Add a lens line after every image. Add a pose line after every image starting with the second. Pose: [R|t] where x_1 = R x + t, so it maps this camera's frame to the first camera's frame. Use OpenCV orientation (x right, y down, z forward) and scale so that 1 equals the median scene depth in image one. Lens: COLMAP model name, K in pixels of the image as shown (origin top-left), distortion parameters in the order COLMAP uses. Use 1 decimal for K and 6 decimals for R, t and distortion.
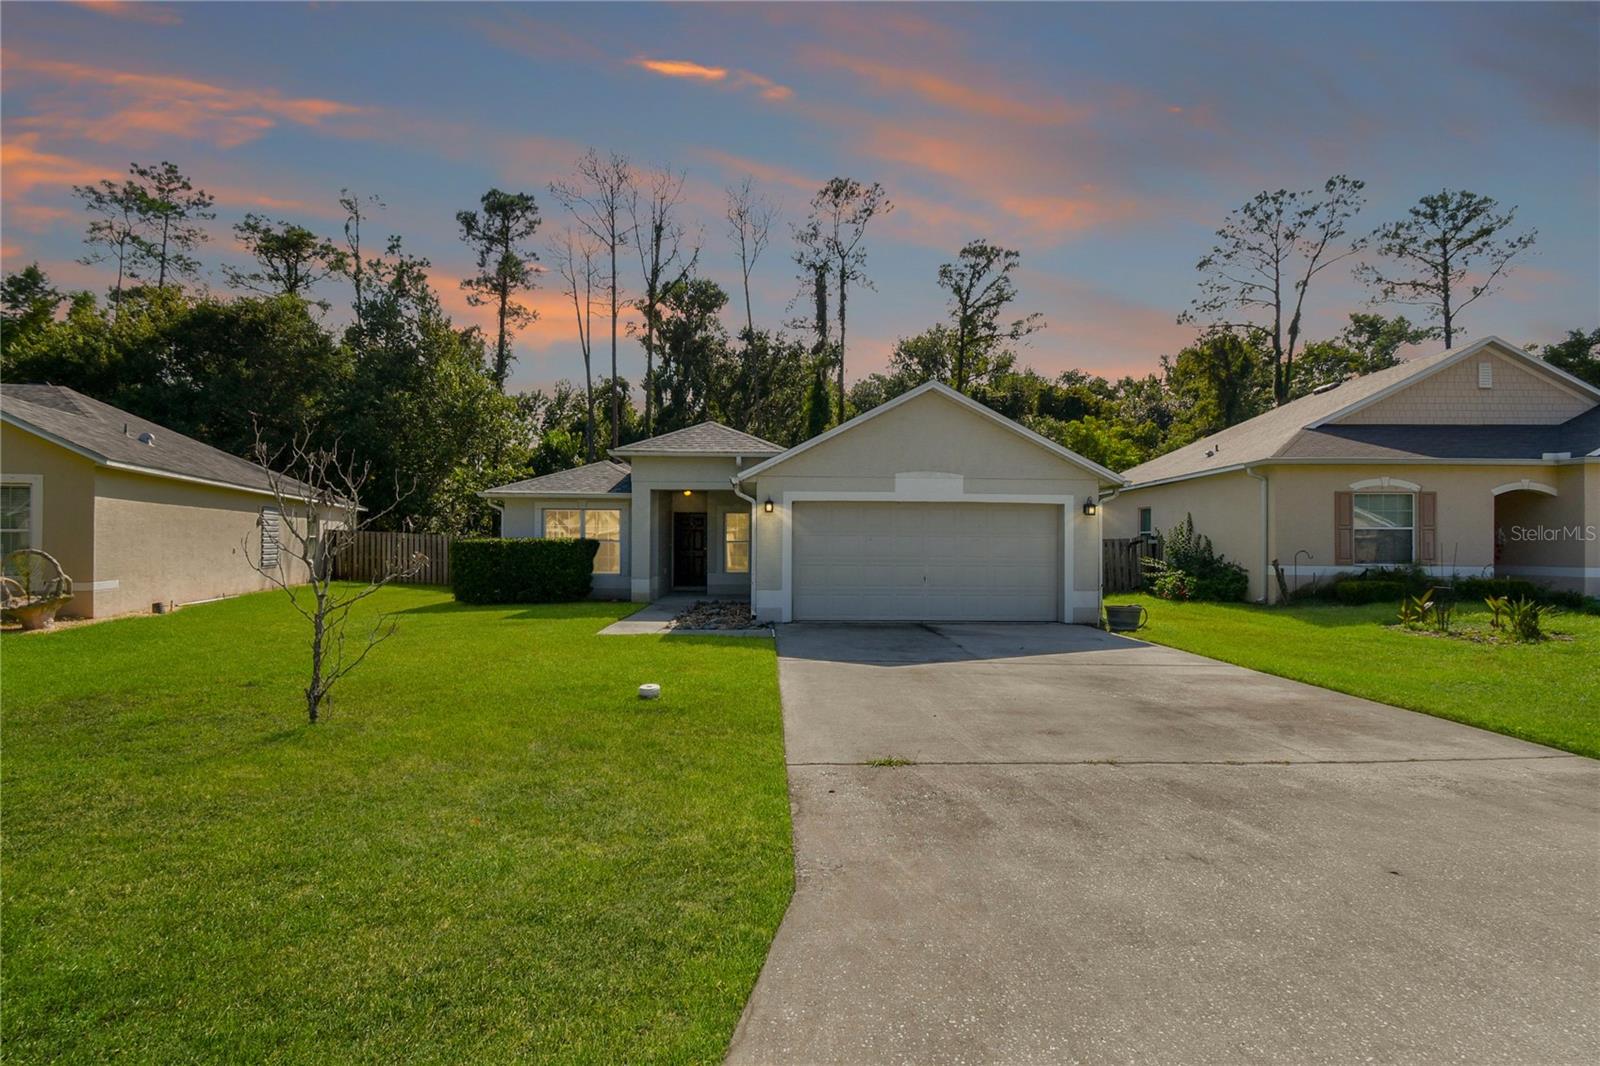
lens RADIAL K [[726.0, 0, 803.6], [0, 726.0, 574.1], [0, 0, 1]] dist [0.006149, -0.017199]
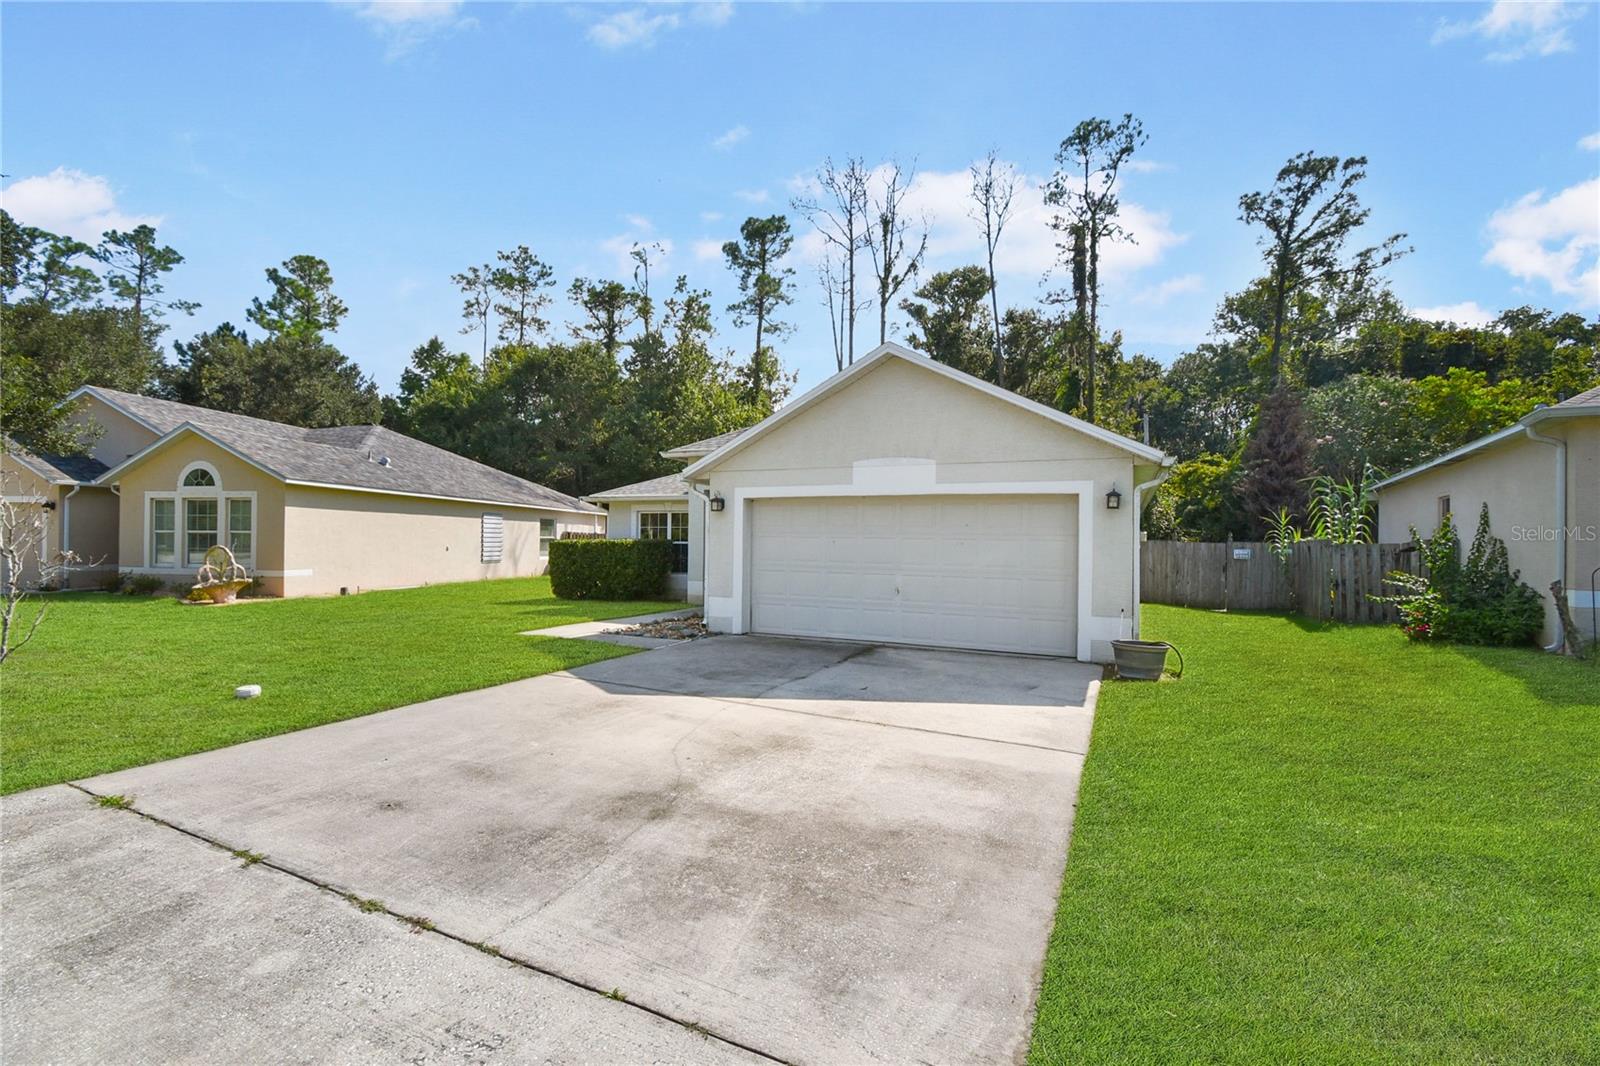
lens RADIAL K [[726.0, 0, 780.8], [0, 726.0, 571.1], [0, 0, 1]] dist [0.006149, -0.017199]
pose [[0.875523, 0.024521, -0.482554, 0.143172], [-0.027652, 0.999617, 0.000624, -0.004075], [0.482385, 0.012798, 0.875866, 0.075358]]
